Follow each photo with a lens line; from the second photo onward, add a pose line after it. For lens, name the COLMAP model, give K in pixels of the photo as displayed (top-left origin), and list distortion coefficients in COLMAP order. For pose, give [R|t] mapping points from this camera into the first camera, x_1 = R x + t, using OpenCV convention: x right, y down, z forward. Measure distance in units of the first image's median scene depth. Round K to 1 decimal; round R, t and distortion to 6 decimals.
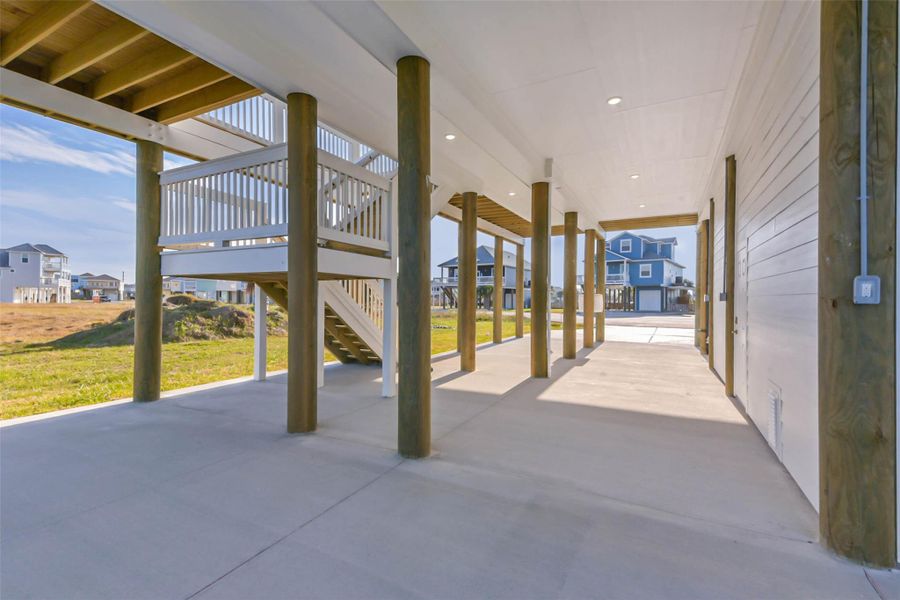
lens RADIAL K [[415.2, 0, 439.5], [0, 415.2, 299.0], [0, 0, 1]] dist [0.085055, -0.046499]
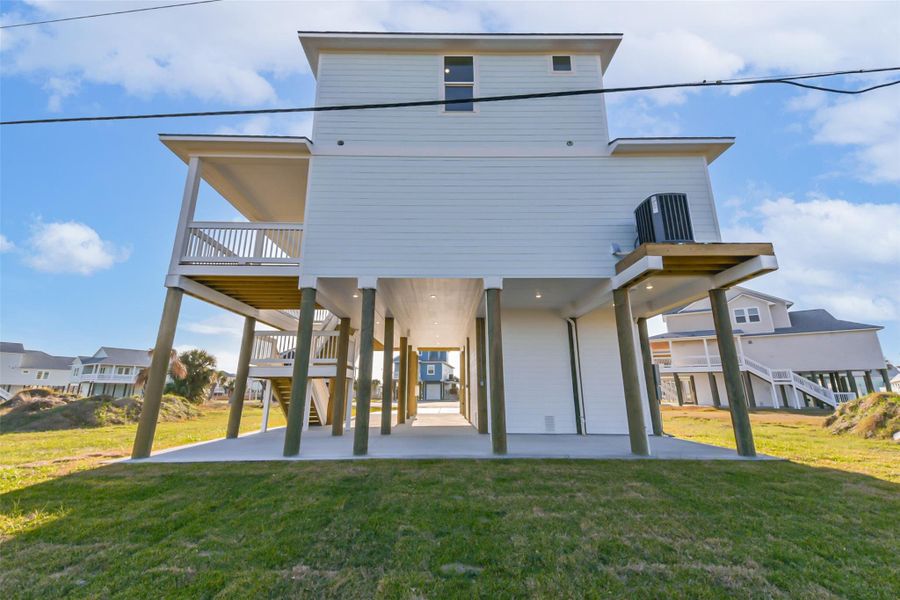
lens RADIAL K [[355.3, 0, 448.4], [0, 355.3, 299.0], [0, 0, 1]] dist [0.062690, -0.025150]
pose [[0.874010, 0.118826, 0.471155, -0.265294], [0.003186, 0.968216, -0.250096, 0.010824], [-0.485897, 0.220087, 0.845852, -0.453783]]
